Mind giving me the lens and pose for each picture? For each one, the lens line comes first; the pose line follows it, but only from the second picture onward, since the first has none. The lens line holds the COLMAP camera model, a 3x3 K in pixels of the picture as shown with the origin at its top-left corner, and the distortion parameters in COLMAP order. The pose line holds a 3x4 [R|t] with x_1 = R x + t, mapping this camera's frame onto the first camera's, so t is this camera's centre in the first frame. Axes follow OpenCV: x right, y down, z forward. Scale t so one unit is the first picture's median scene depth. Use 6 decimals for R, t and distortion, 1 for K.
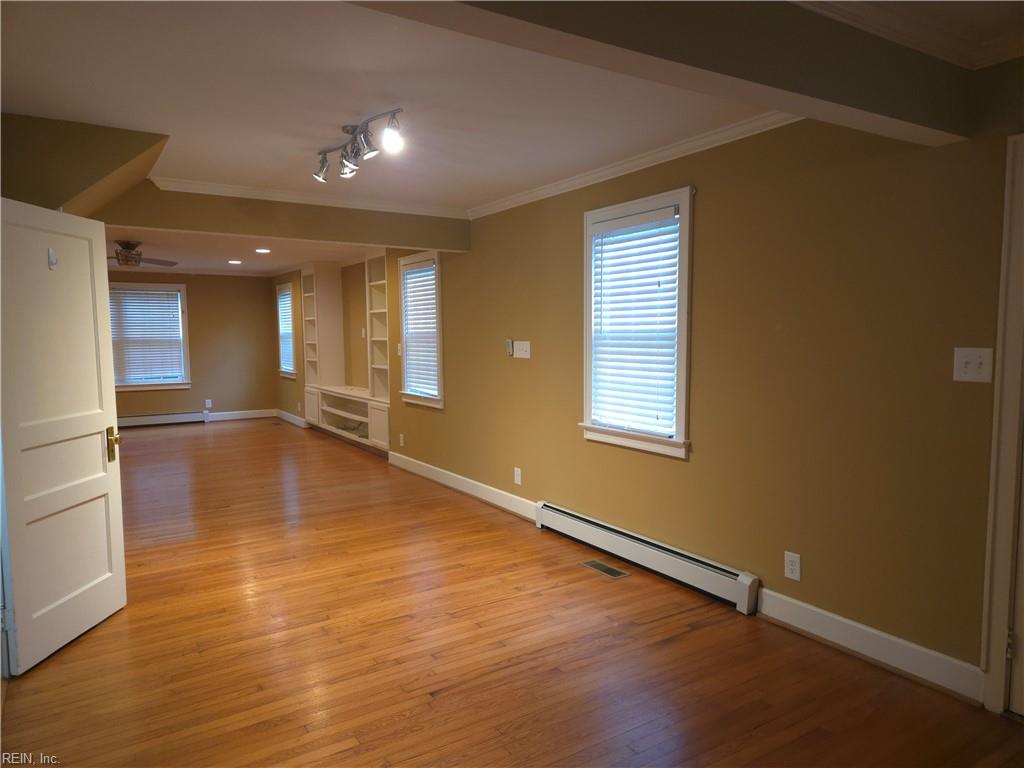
lens RADIAL K [[686.4, 0, 506.1], [0, 686.4, 384.9], [0, 0, 1]] dist [0.051826, -0.033302]
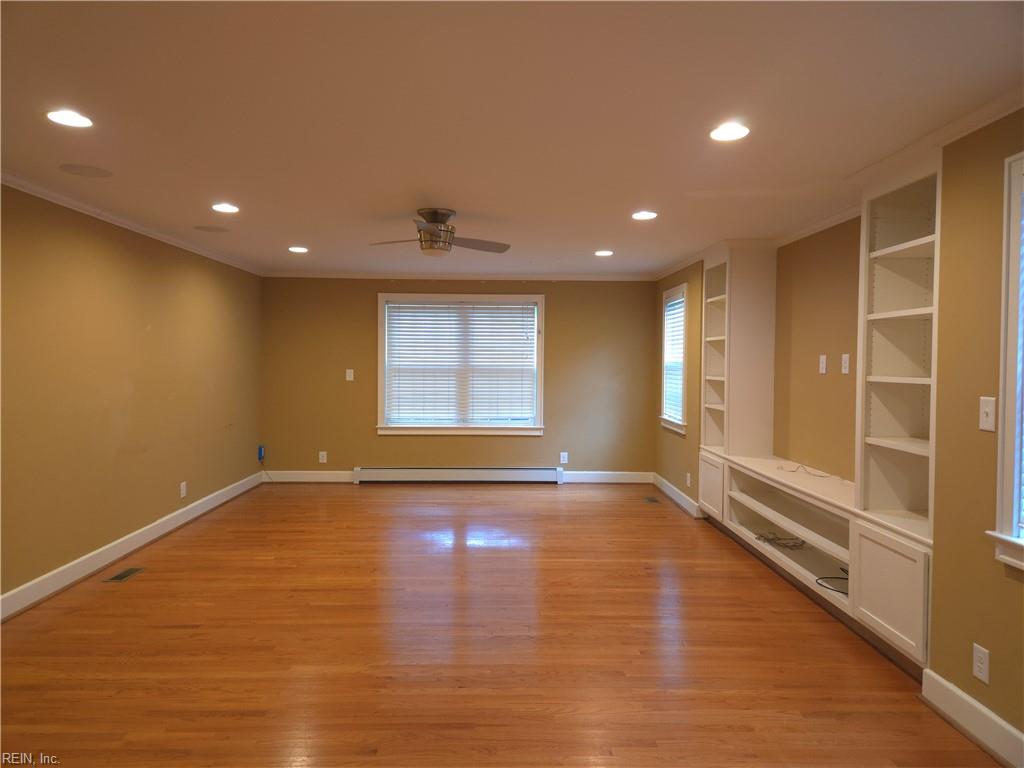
lens RADIAL K [[686.4, 0, 508.1], [0, 686.4, 383.8], [0, 0, 1]] dist [0.051826, -0.033302]
pose [[0.859958, 0.032625, -0.509322, -0.154890], [-0.055177, 0.998049, -0.029232, -0.034921], [0.507374, 0.053241, 0.860080, 0.462894]]
